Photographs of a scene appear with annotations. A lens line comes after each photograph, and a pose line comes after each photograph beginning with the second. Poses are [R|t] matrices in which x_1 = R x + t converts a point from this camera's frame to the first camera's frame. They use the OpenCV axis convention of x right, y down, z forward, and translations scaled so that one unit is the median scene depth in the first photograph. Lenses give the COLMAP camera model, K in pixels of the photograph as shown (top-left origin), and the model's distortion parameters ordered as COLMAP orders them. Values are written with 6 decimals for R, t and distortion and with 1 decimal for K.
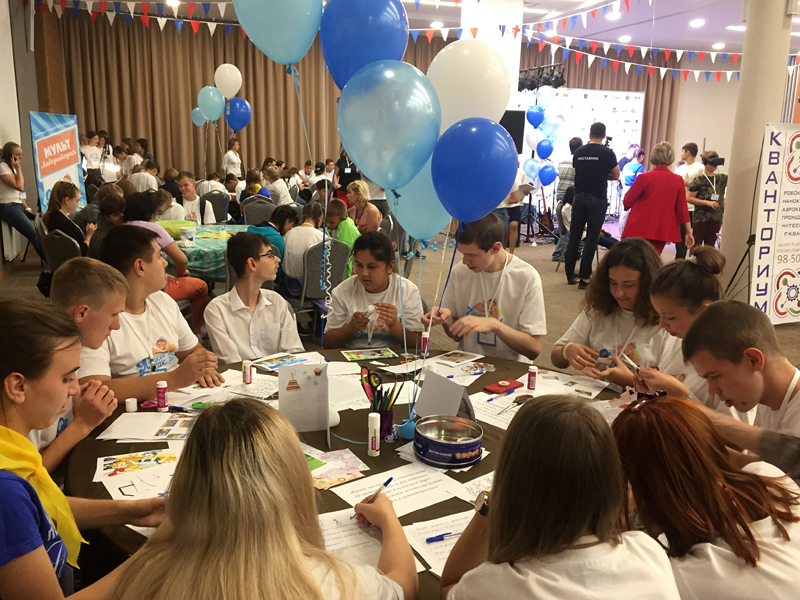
lens RADIAL K [[731.9, 0, 395.1], [0, 731.9, 300.1], [0, 0, 1]] dist [0.010589, 0.007431]
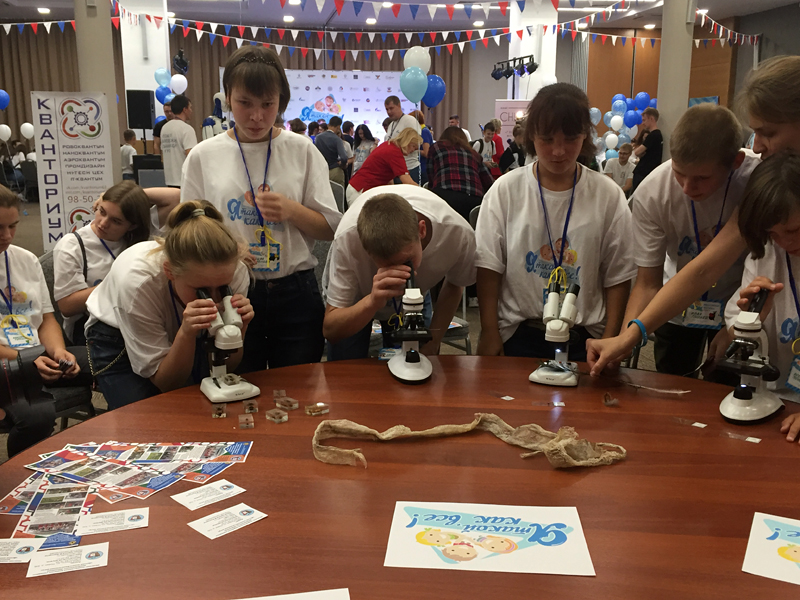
lens RADIAL K [[791.6, 0, 399.7], [0, 791.6, 301.8], [0, 0, 1]] dist [0.016872, 0.000000]
pose [[0.993582, 0.003633, -0.113054, 1.257666], [-0.004090, 0.999984, -0.003818, 0.125385], [0.113038, 0.004256, 0.993582, -0.300426]]
